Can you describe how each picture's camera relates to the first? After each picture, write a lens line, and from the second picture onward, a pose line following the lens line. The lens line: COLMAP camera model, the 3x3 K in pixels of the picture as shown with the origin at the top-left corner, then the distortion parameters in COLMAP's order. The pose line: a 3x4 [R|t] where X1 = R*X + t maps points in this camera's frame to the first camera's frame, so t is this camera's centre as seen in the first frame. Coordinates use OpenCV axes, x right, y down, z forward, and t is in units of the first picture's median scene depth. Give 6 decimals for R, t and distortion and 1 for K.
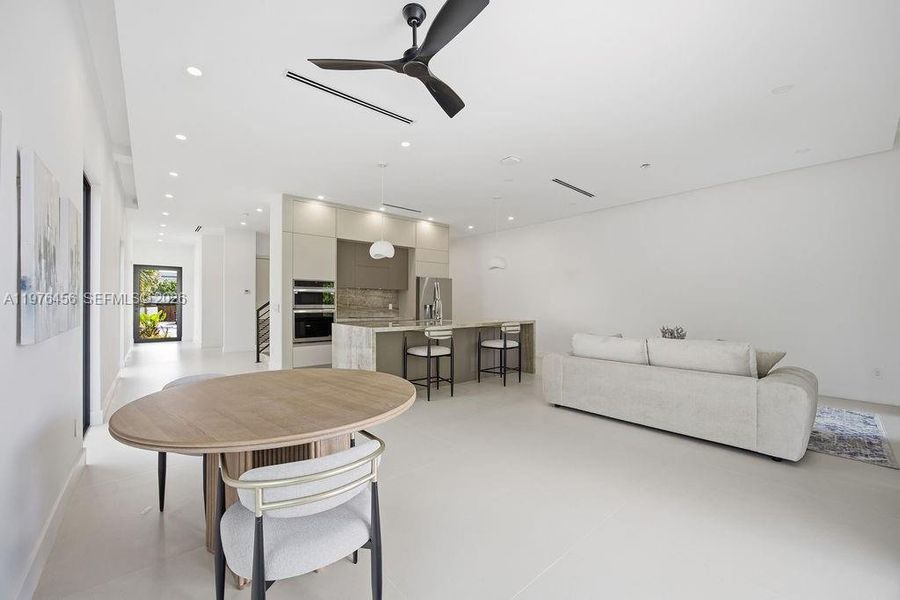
lens RADIAL K [[350.8, 0, 452.2], [0, 350.8, 304.6], [0, 0, 1]] dist [-0.045502, 0.019774]
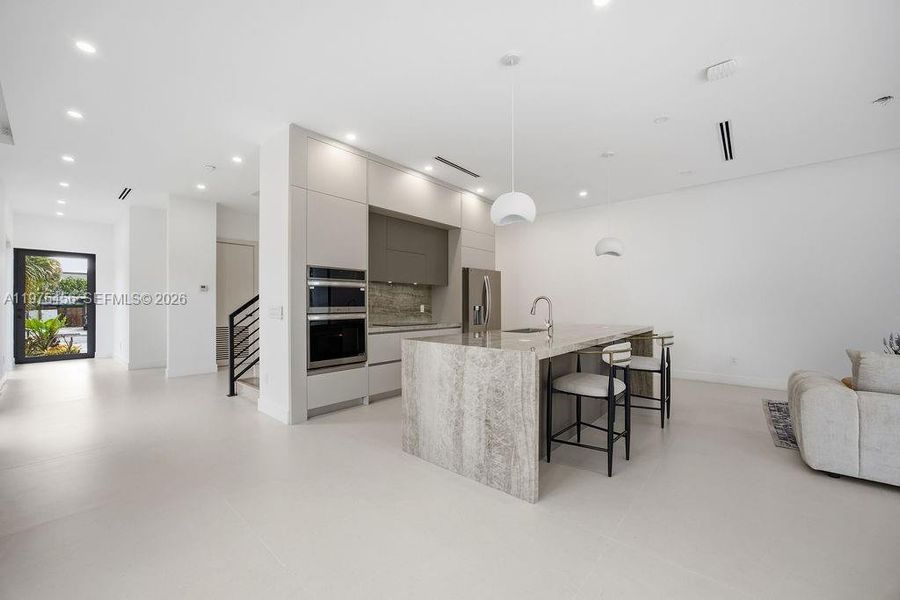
lens RADIAL K [[349.1, 0, 450.6], [0, 349.1, 303.3], [0, 0, 1]] dist [-0.027522, 0.008170]
pose [[0.989727, -0.003027, 0.142936, -0.229210], [0.003675, 0.999984, -0.004268, -0.001747], [-0.142921, 0.004750, 0.989723, 0.278144]]
